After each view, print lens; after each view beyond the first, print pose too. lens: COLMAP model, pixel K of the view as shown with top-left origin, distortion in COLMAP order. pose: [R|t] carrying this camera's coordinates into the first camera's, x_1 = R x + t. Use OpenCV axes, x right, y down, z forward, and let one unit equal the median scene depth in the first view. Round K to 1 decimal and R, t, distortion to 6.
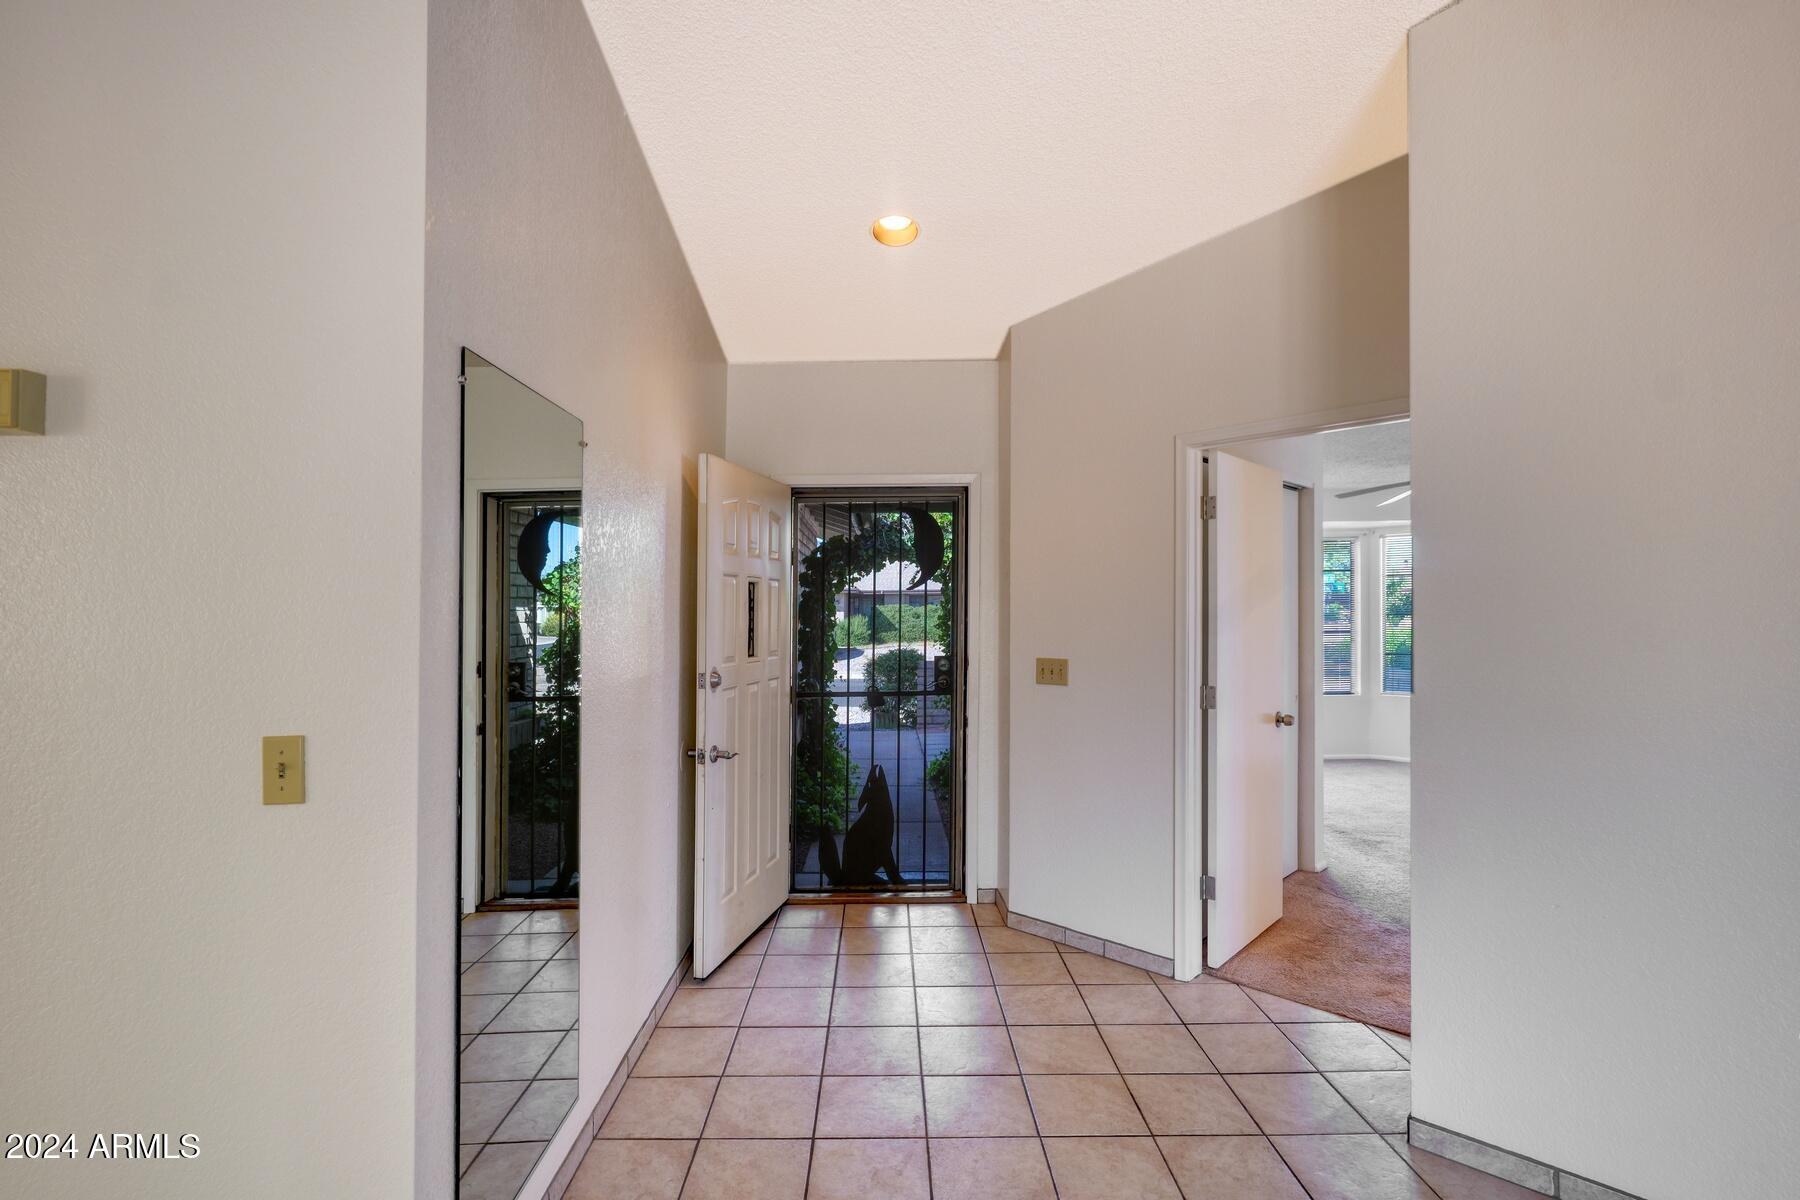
lens RADIAL K [[844.1, 0, 903.7], [0, 844.1, 606.5], [0, 0, 1]] dist [-0.005669, -0.000264]
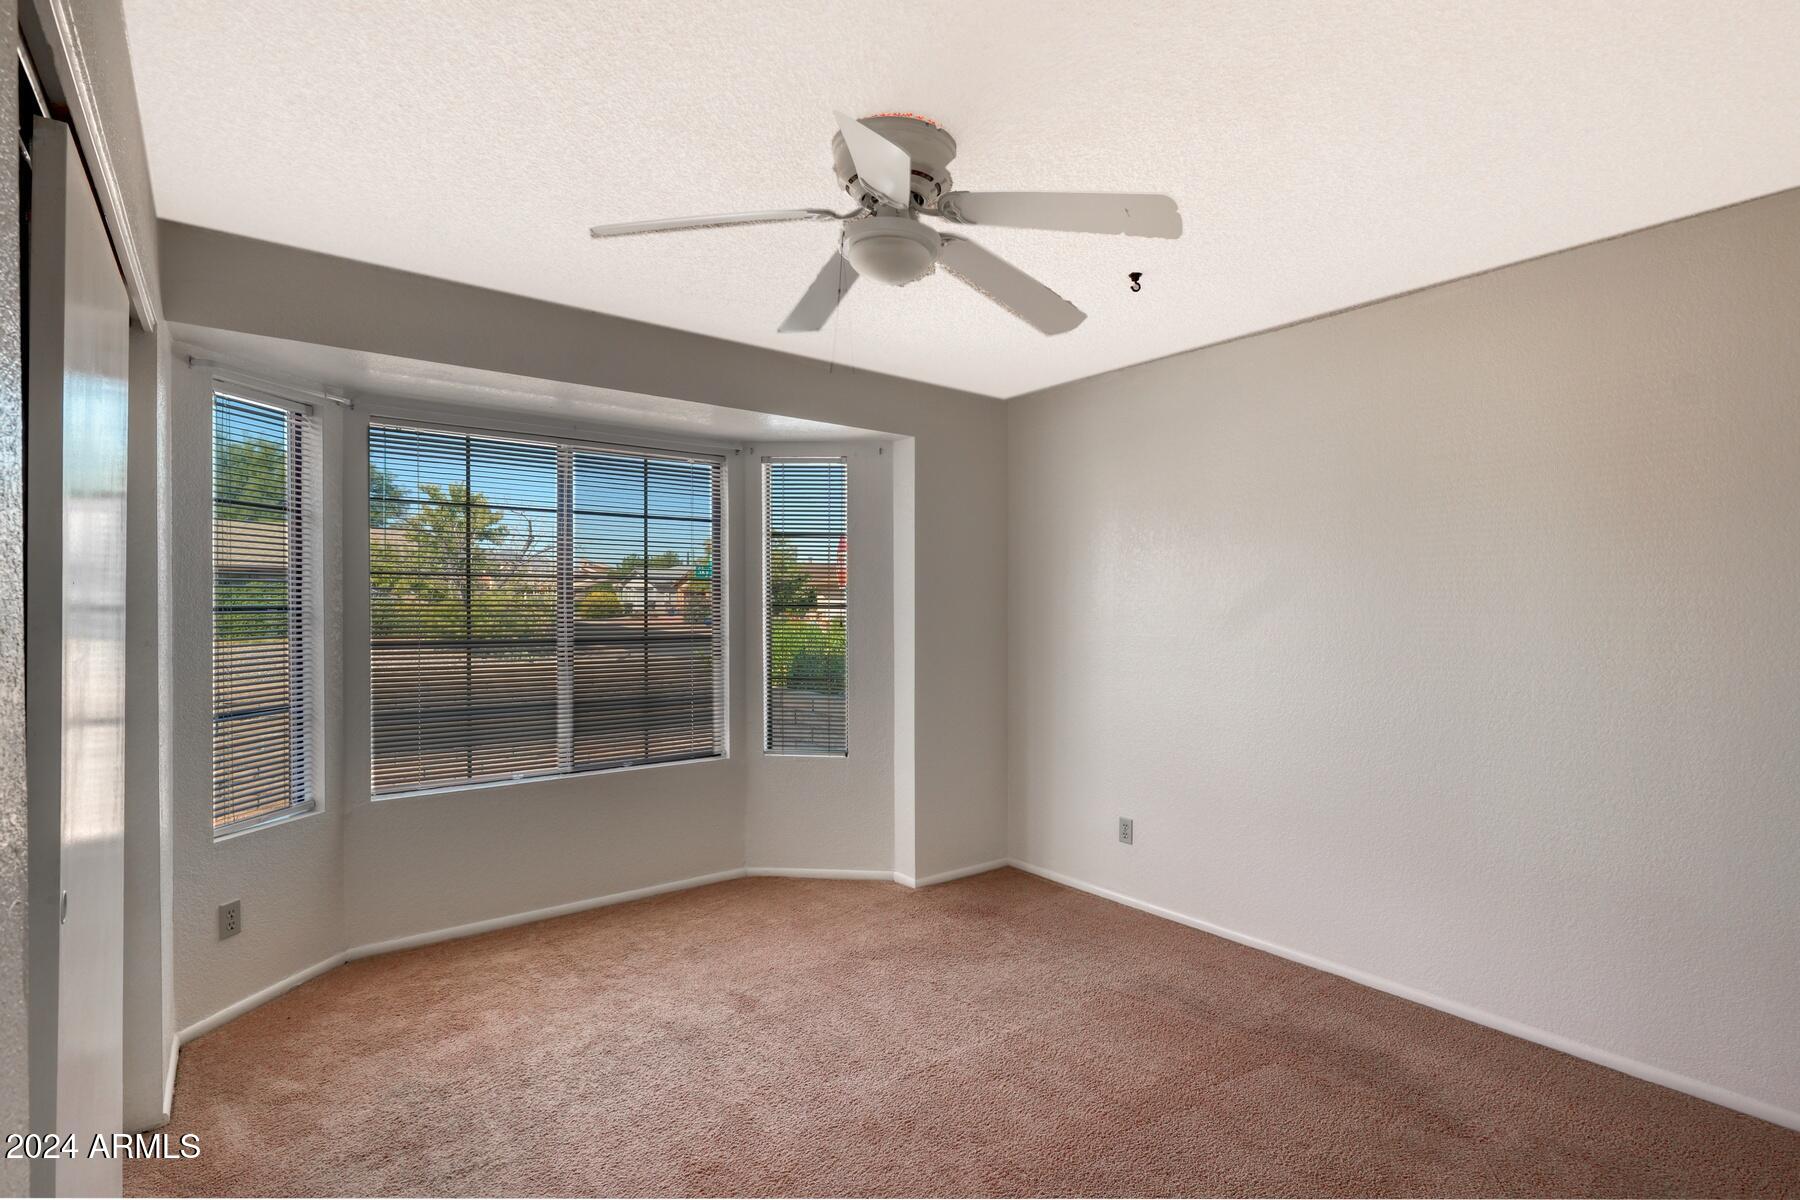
lens RADIAL K [[844.1, 0, 898.8], [0, 844.1, 601.8], [0, 0, 1]] dist [-0.005669, -0.000264]
pose [[0.795184, -0.003600, 0.606357, 0.308318], [-0.000217, 0.999981, 0.006221, 0.004594], [-0.606368, -0.005079, 0.795168, 0.519435]]
